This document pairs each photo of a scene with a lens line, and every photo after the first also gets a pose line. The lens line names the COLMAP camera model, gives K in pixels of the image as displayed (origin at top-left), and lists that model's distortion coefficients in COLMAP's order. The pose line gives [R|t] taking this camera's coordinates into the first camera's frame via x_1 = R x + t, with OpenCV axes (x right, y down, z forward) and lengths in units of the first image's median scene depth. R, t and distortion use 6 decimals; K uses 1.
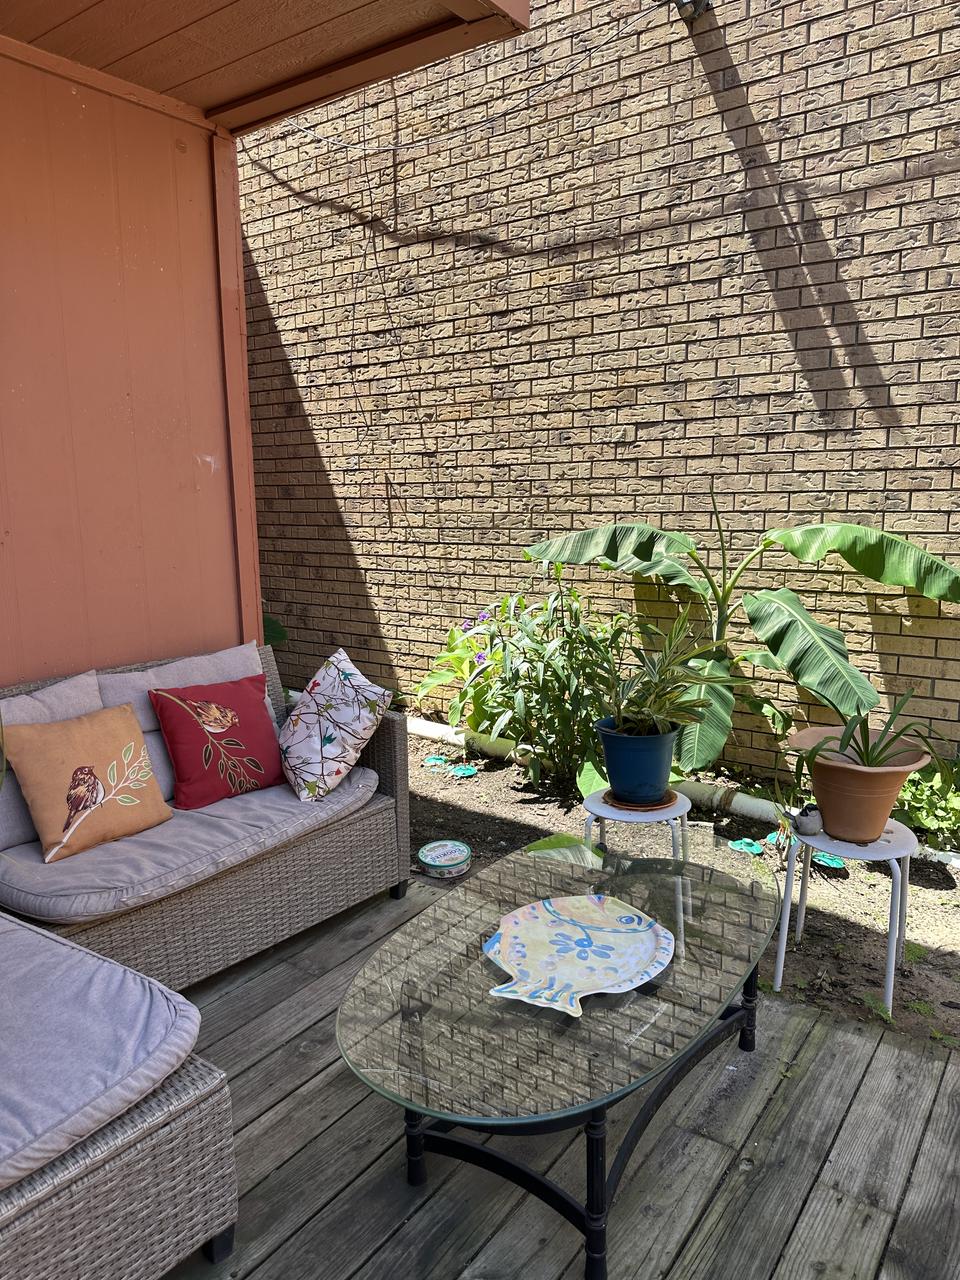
lens RADIAL K [[891.0, 0, 480.0], [0, 891.0, 640.0], [0, 0, 1]] dist [0.196866, -0.434161]
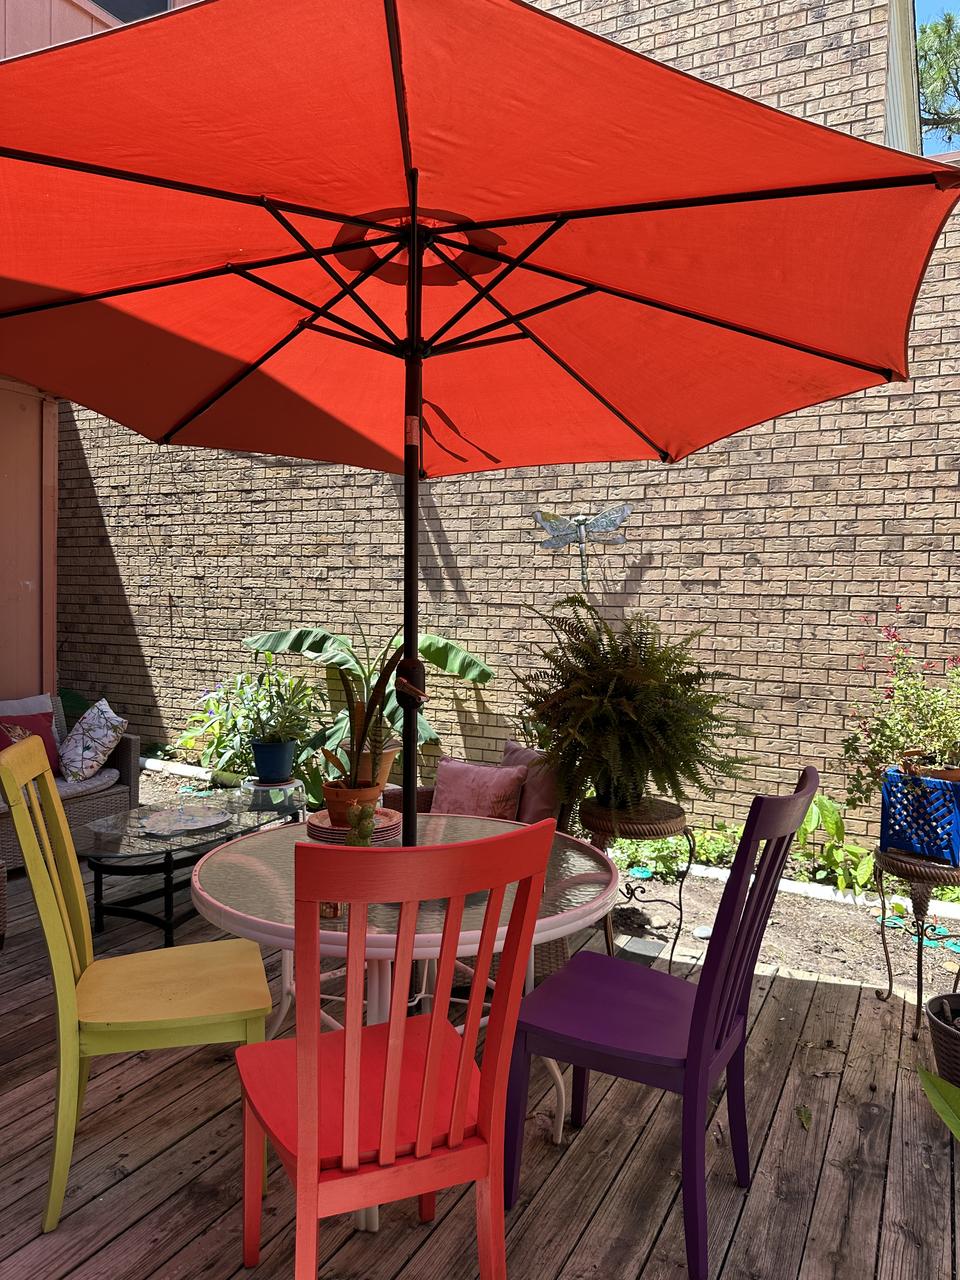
lens RADIAL K [[891.0, 0, 480.0], [0, 891.0, 640.0], [0, 0, 1]] dist [0.196866, -0.434161]
pose [[0.988450, 0.028446, 0.148853, 0.193315], [-0.010521, 0.992736, -0.119854, 0.067595], [-0.151181, 0.116903, 0.981569, -0.528505]]
